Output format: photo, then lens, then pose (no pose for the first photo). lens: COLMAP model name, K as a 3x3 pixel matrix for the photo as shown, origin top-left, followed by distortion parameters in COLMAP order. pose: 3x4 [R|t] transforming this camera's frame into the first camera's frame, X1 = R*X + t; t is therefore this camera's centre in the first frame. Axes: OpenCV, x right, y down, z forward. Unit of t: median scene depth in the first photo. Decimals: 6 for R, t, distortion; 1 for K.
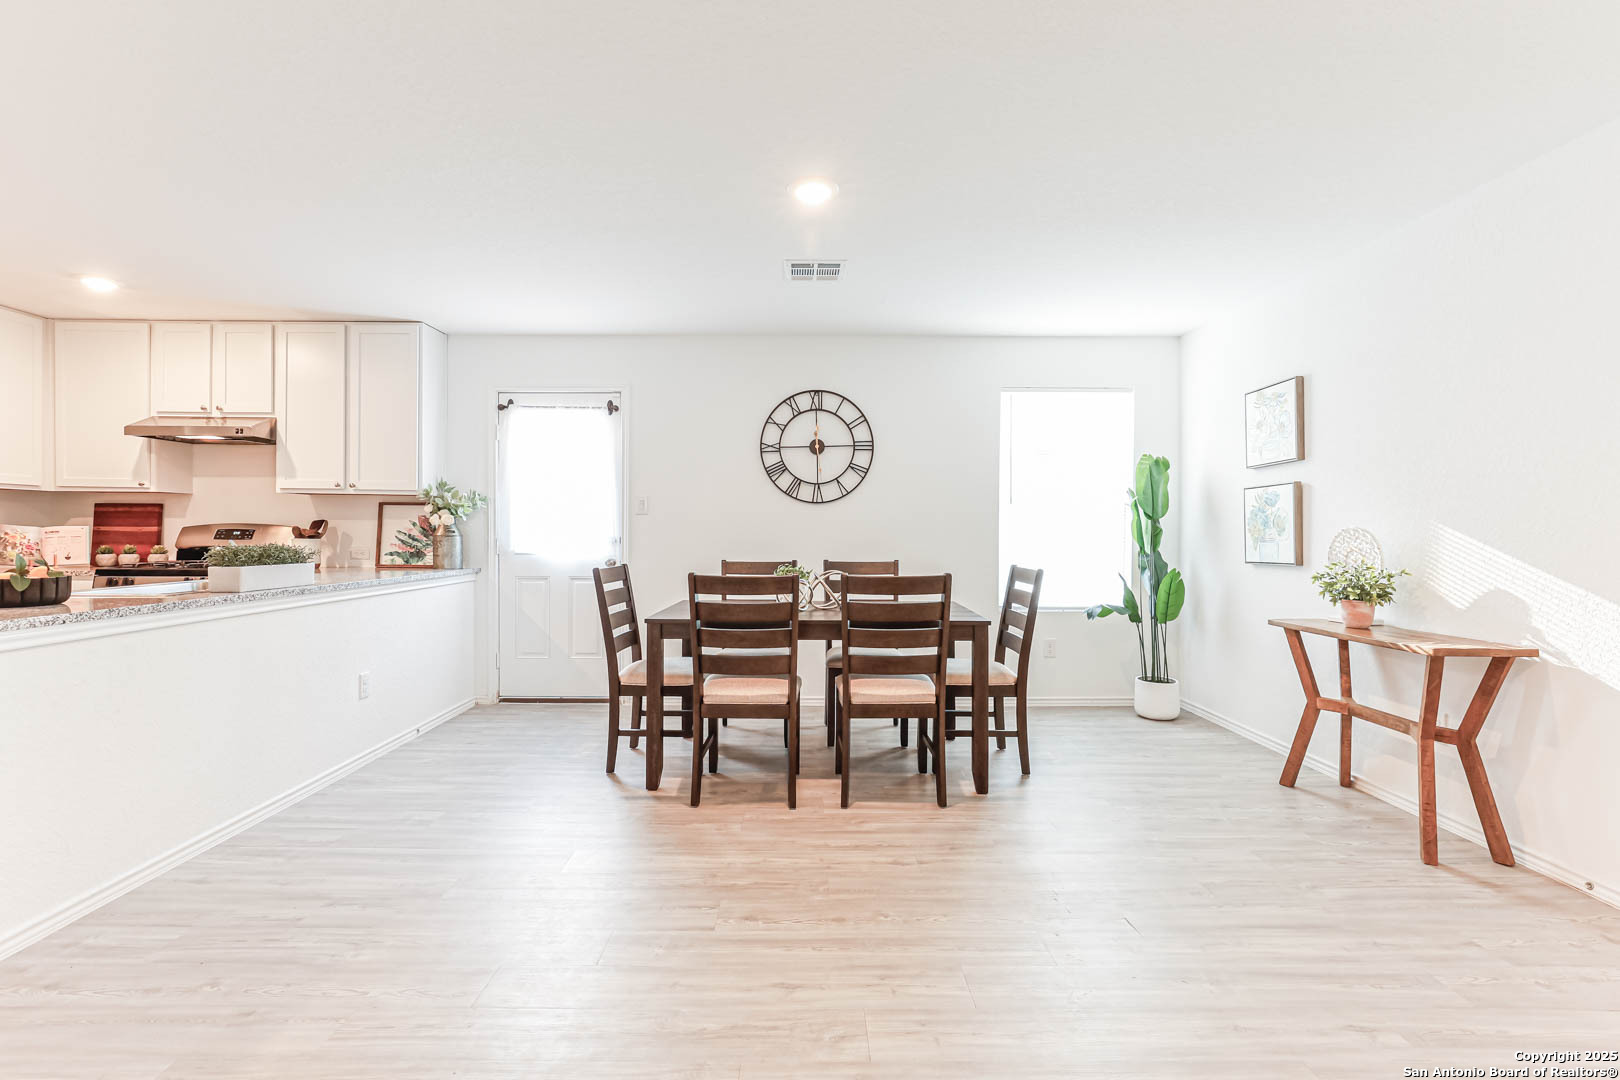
lens RADIAL K [[743.3, 0, 811.3], [0, 743.3, 537.7], [0, 0, 1]] dist [-0.016317, 0.009509]
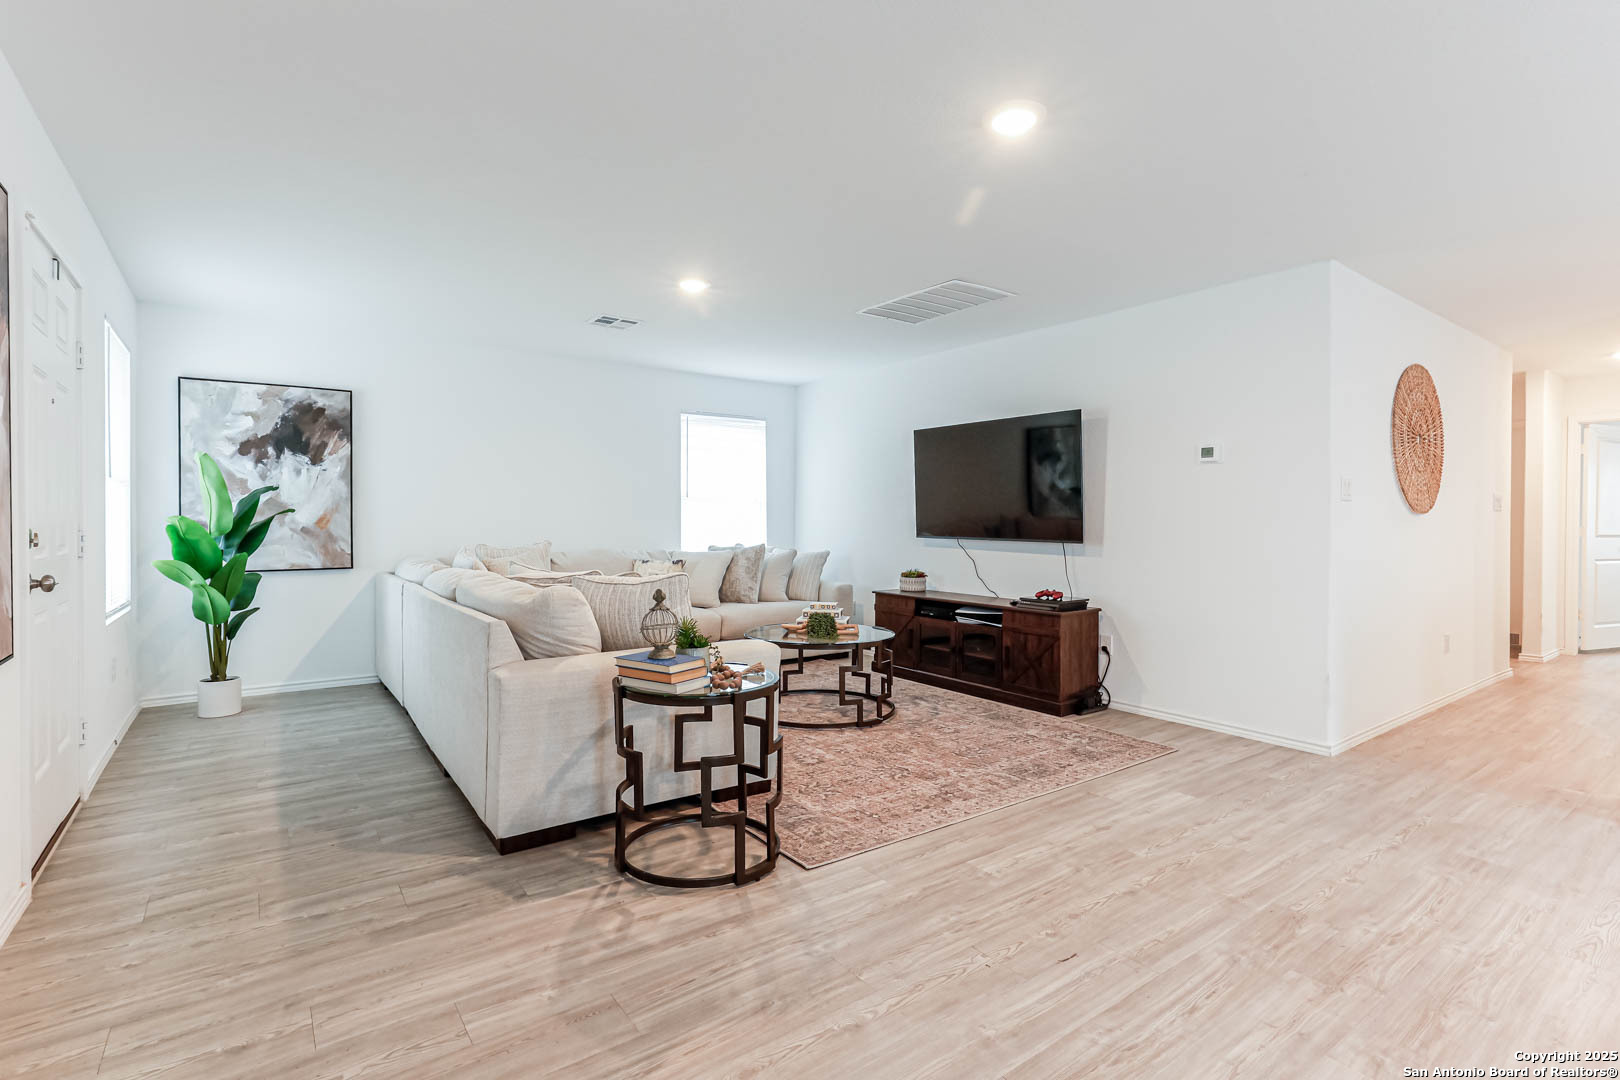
lens RADIAL K [[737.1, 0, 799.0], [0, 737.1, 524.1], [0, 0, 1]] dist [-0.011277, 0.000728]
pose [[-0.828397, -0.003168, -0.560133, 0.479541], [-0.013153, 0.999818, 0.013799, -0.003503], [0.559988, 0.018798, -0.828288, 0.555903]]
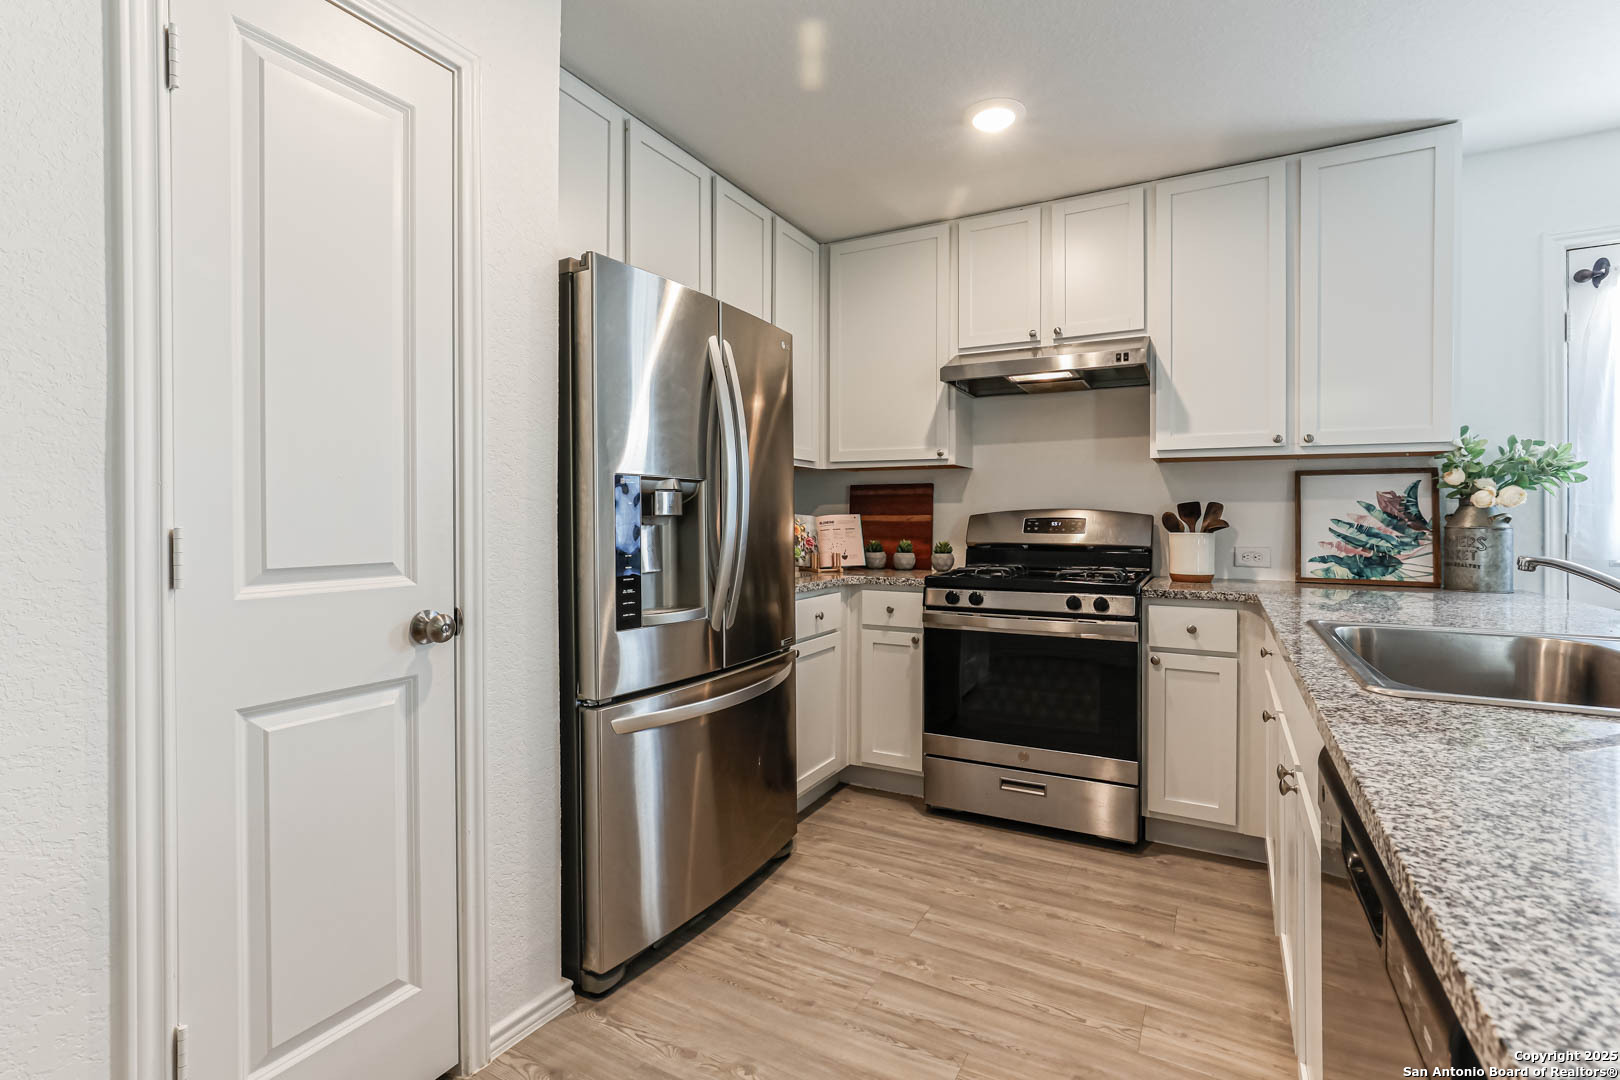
lens RADIAL K [[736.3, 0, 804.2], [0, 736.3, 526.4], [0, 0, 1]] dist [-0.013907, 0.006247]
pose [[0.874559, 0.000370, -0.484919, -0.760088], [-0.000971, 0.999999, -0.000988, -0.003402], [0.484918, 0.001335, 0.874559, 0.364401]]
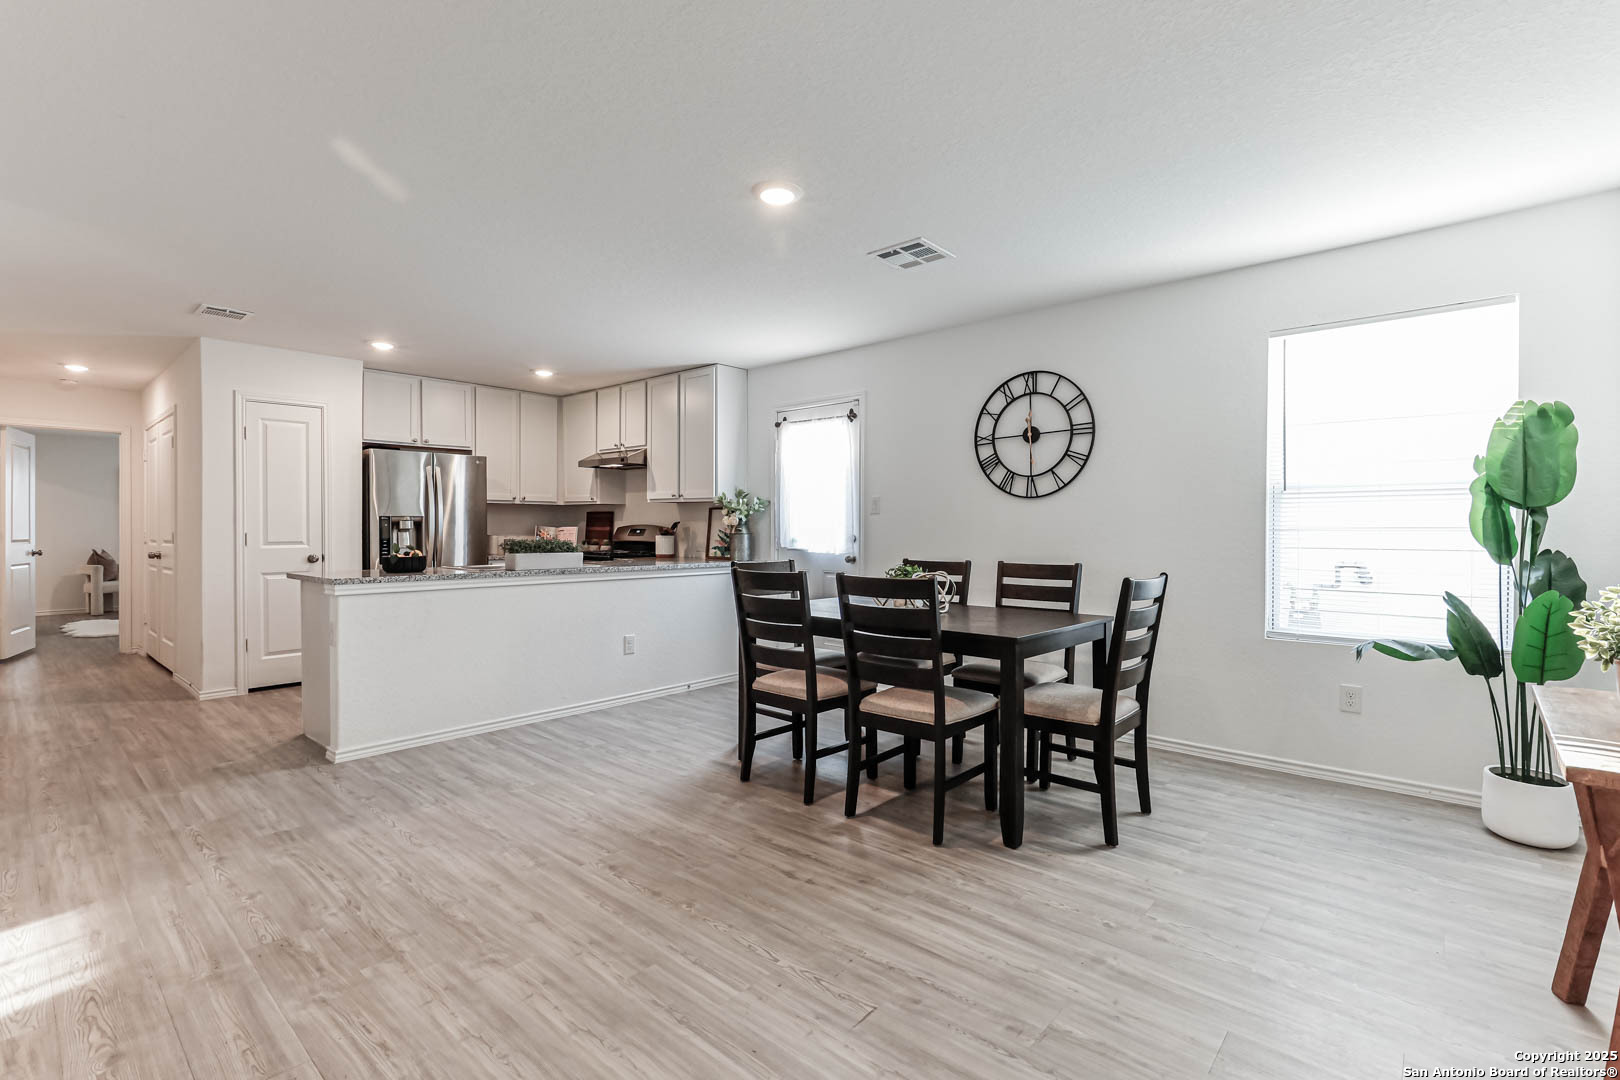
lens RADIAL K [[748.8, 0, 819.0], [0, 748.8, 533.2], [0, 0, 1]] dist [-0.013829, 0.007896]
pose [[0.743925, 0.000801, -0.668263, 0.503567], [-0.003679, 0.999989, -0.002896, -0.000465], [0.668253, 0.004613, 0.743920, 0.192137]]
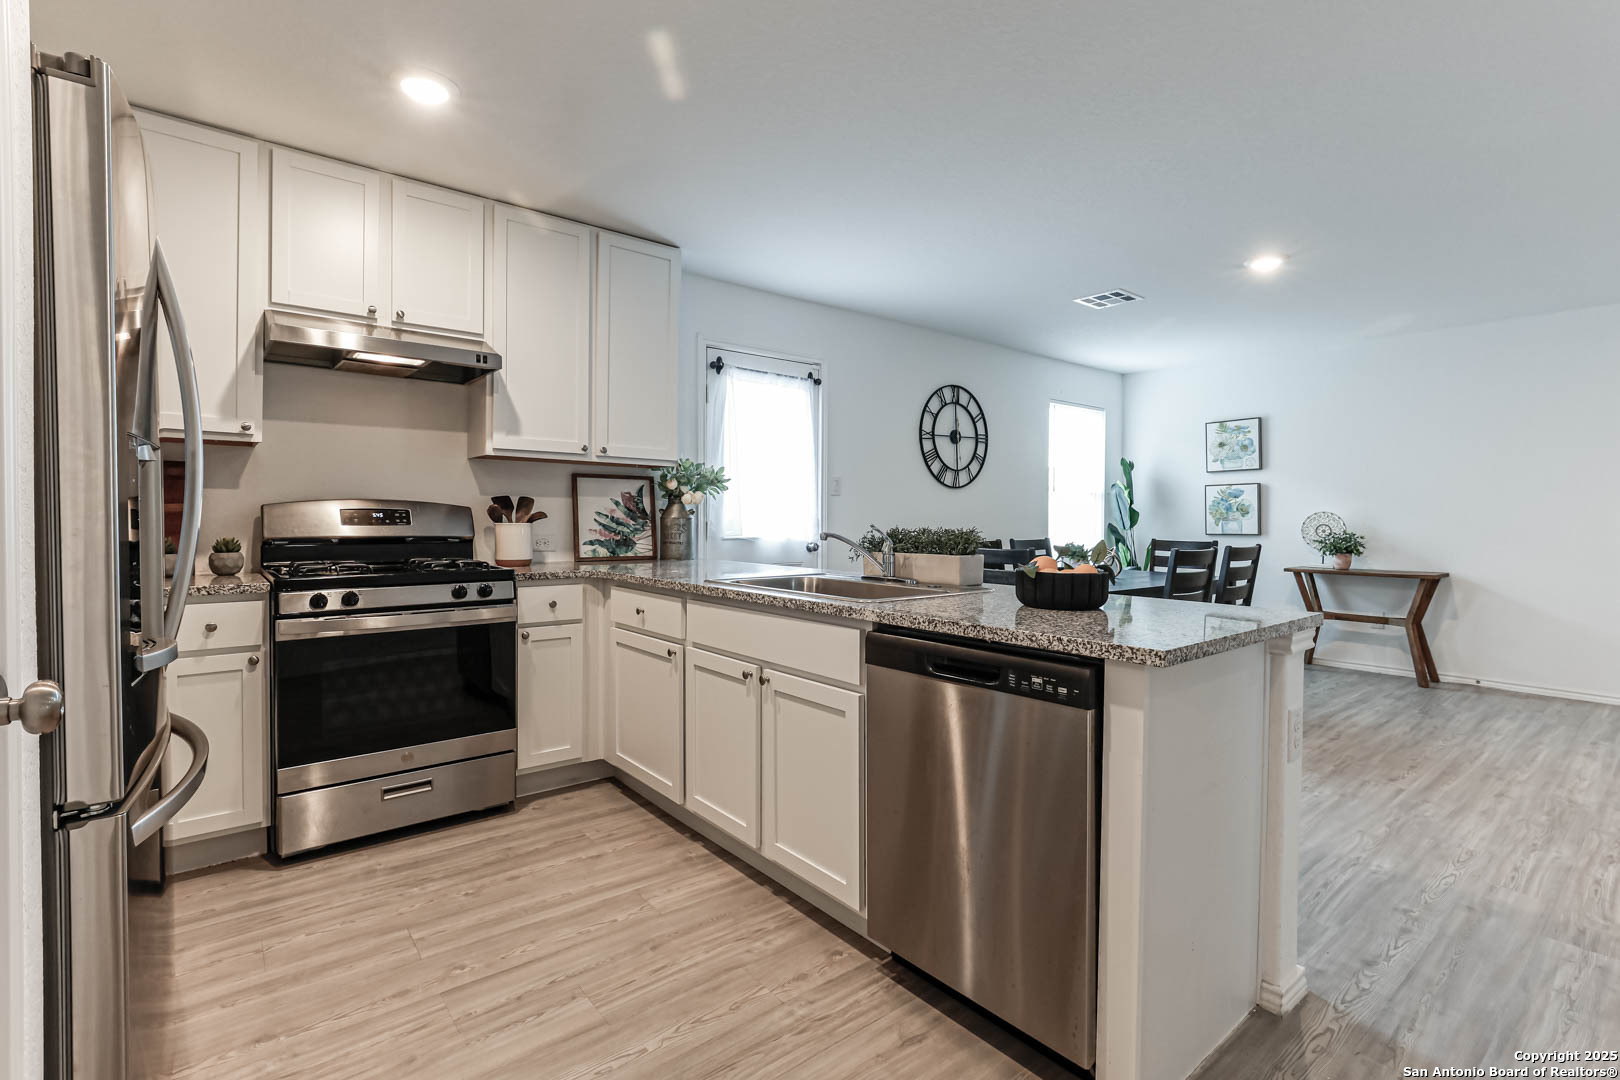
lens RADIAL K [[755.0, 0, 818.2], [0, 755.0, 525.9], [0, 0, 1]] dist [-0.016640, 0.008870]
pose [[0.774223, -0.009321, 0.632844, -1.032755], [0.002689, 0.999931, 0.011438, -0.003911], [-0.632907, -0.007153, 0.774195, 0.313695]]
